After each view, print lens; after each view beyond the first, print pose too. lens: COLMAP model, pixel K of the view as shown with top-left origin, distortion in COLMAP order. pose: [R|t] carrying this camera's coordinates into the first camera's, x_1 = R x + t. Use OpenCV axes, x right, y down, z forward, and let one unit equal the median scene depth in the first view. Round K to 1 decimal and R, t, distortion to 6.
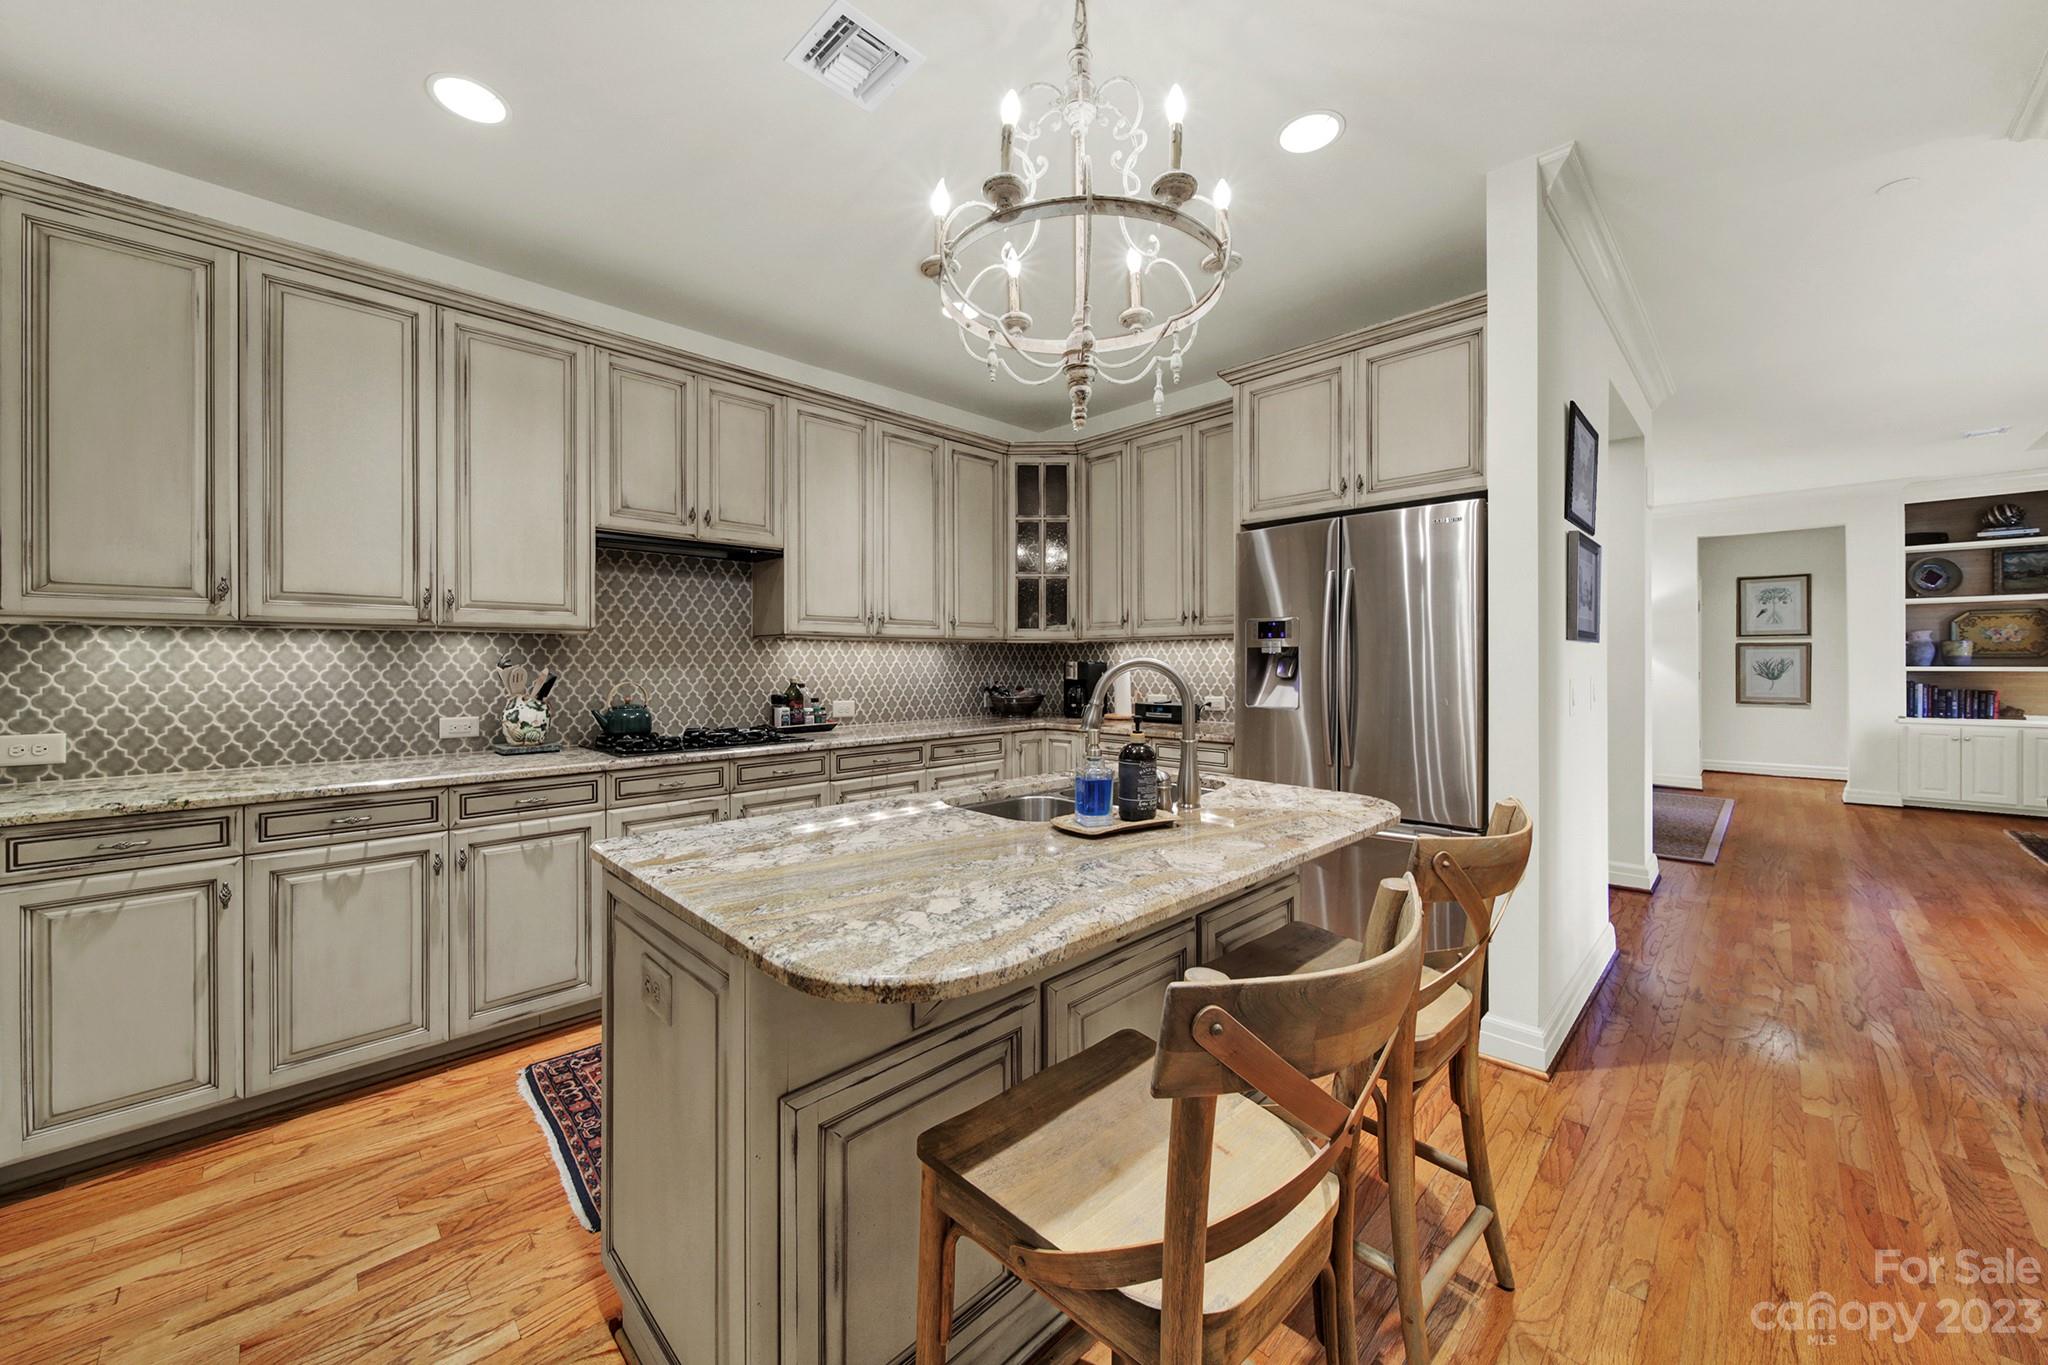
lens RADIAL K [[765.6, 0, 1032.7], [0, 765.6, 662.6], [0, 0, 1]] dist [-0.001436, -0.001005]
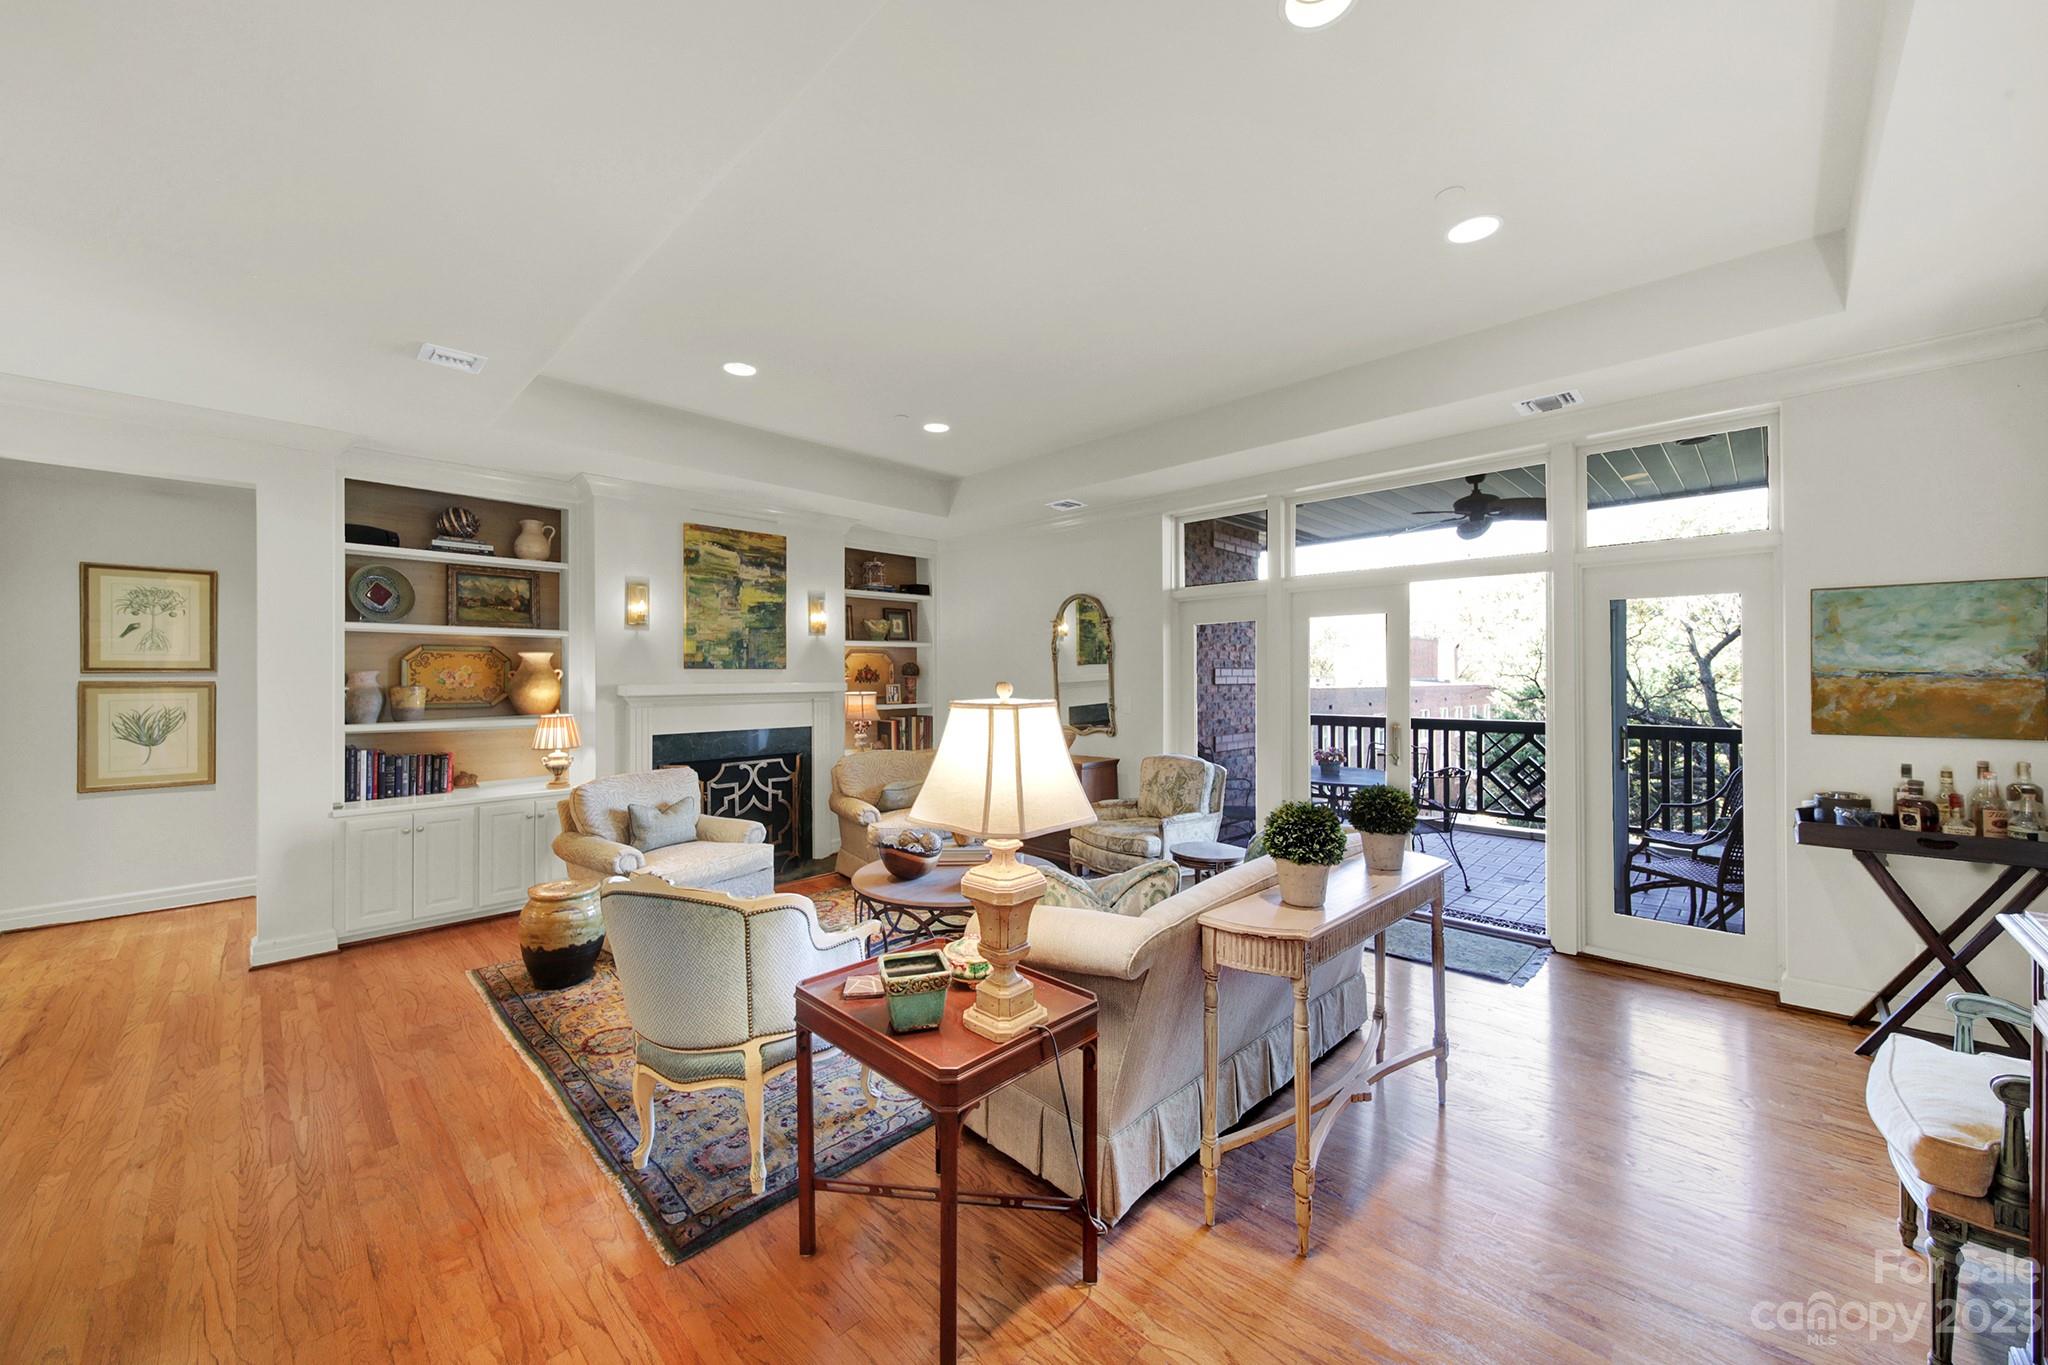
lens RADIAL K [[765.6, 0, 1008.9], [0, 765.6, 672.9], [0, 0, 1]] dist [-0.001436, -0.001005]
pose [[0.017415, 0.007536, 0.999820, 0.500526], [0.002331, 0.999969, -0.007578, -0.034277], [-0.999846, 0.002462, 0.017397, 0.419970]]
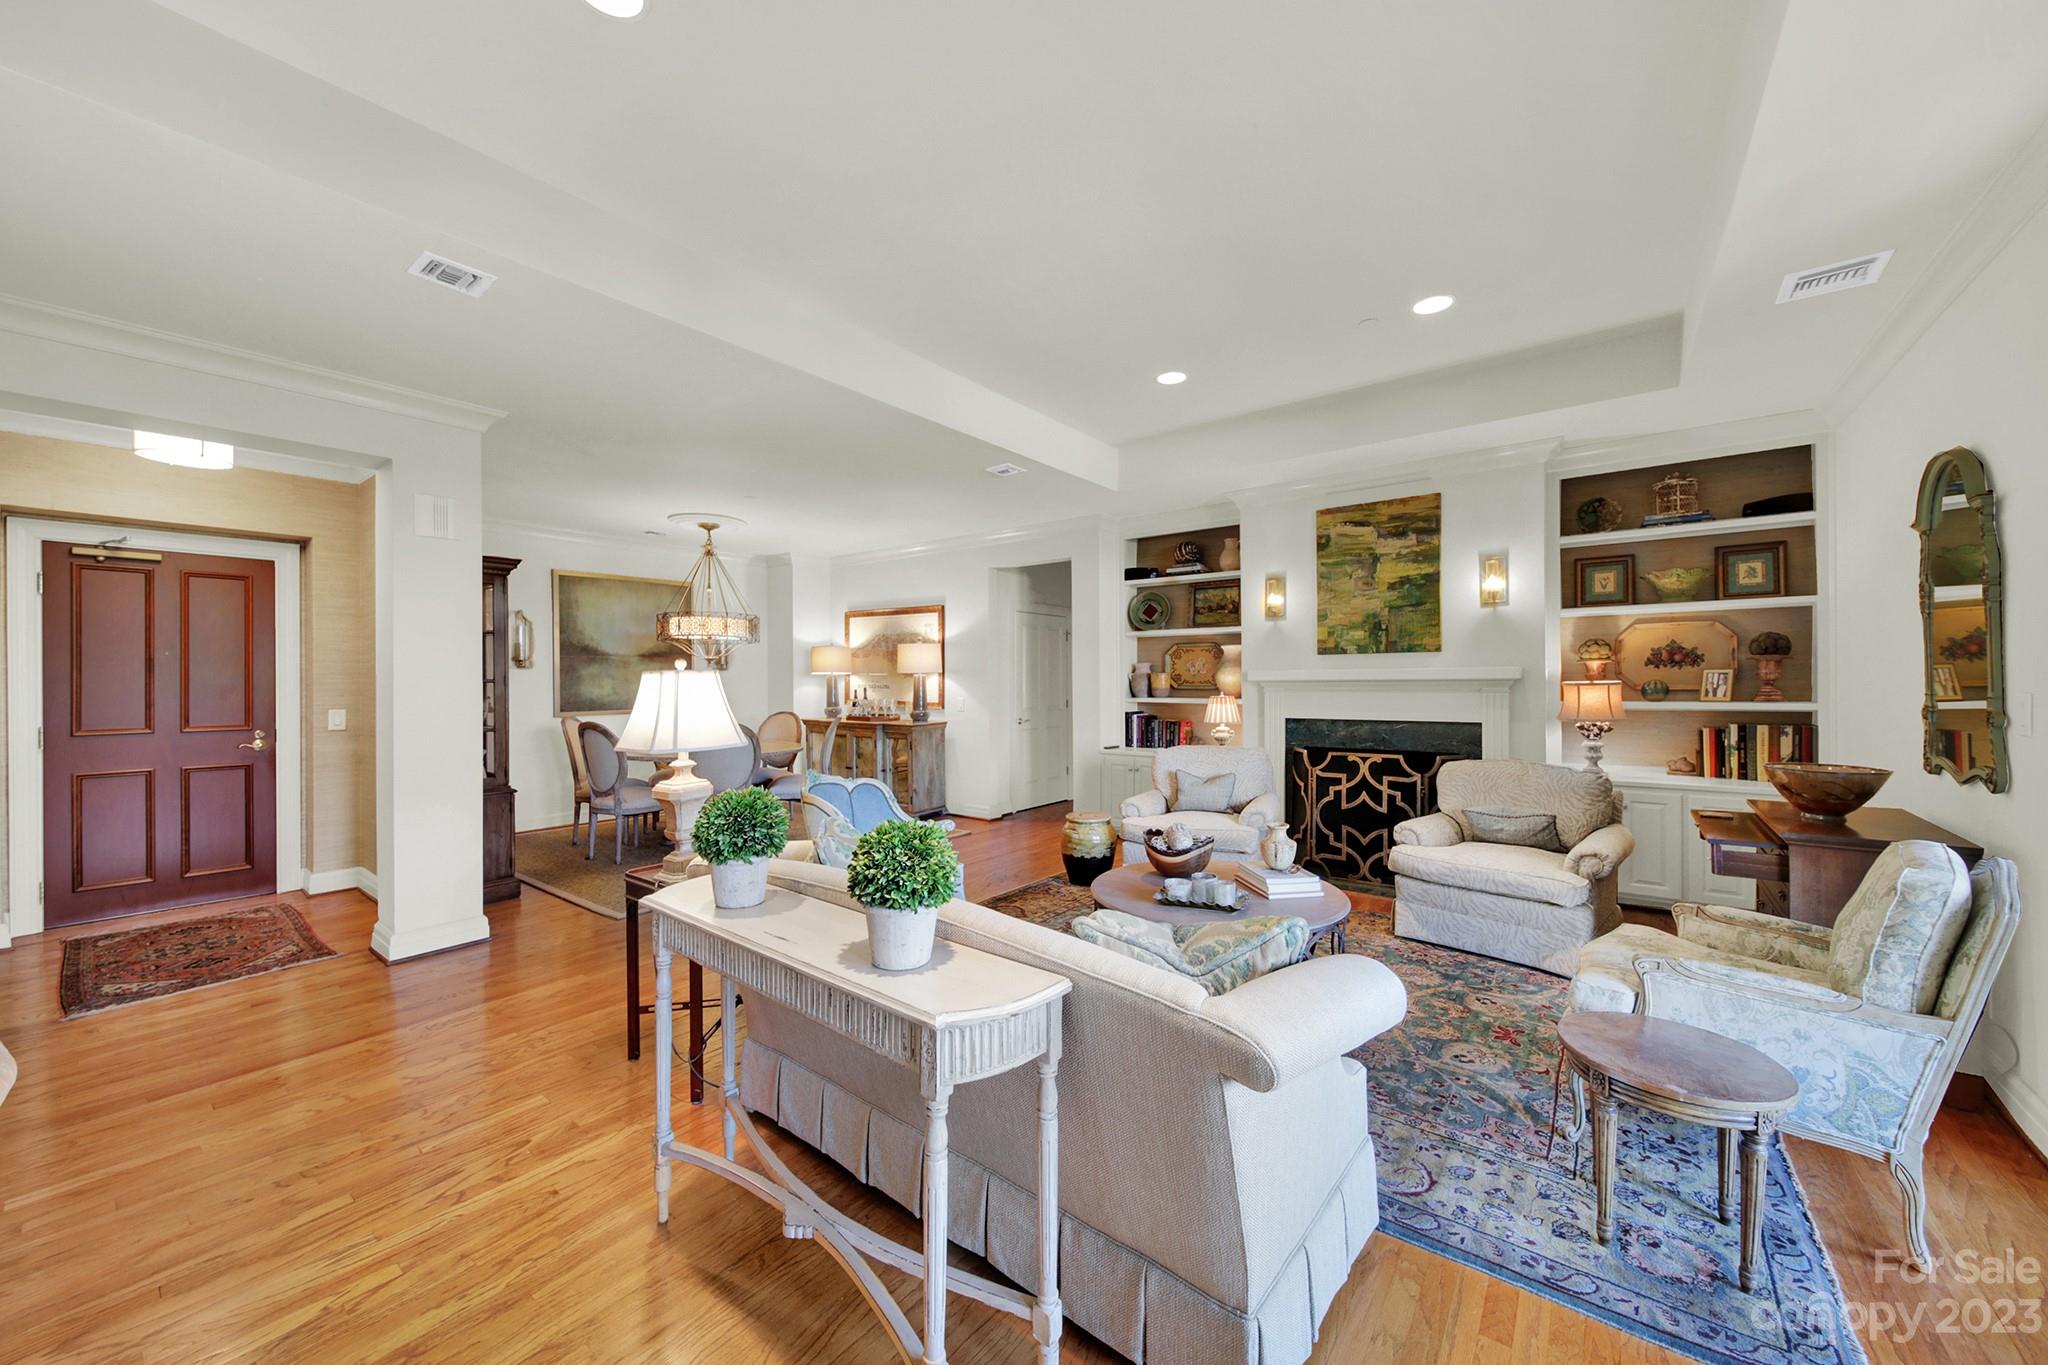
lens RADIAL K [[765.6, 0, 1009.9], [0, 765.6, 669.2], [0, 0, 1]] dist [-0.001436, -0.001005]
pose [[0.998564, -0.007688, 0.053024, 0.937667], [0.008152, 0.999930, -0.008537, -0.025814], [-0.052955, 0.008957, 0.998557, -0.030063]]
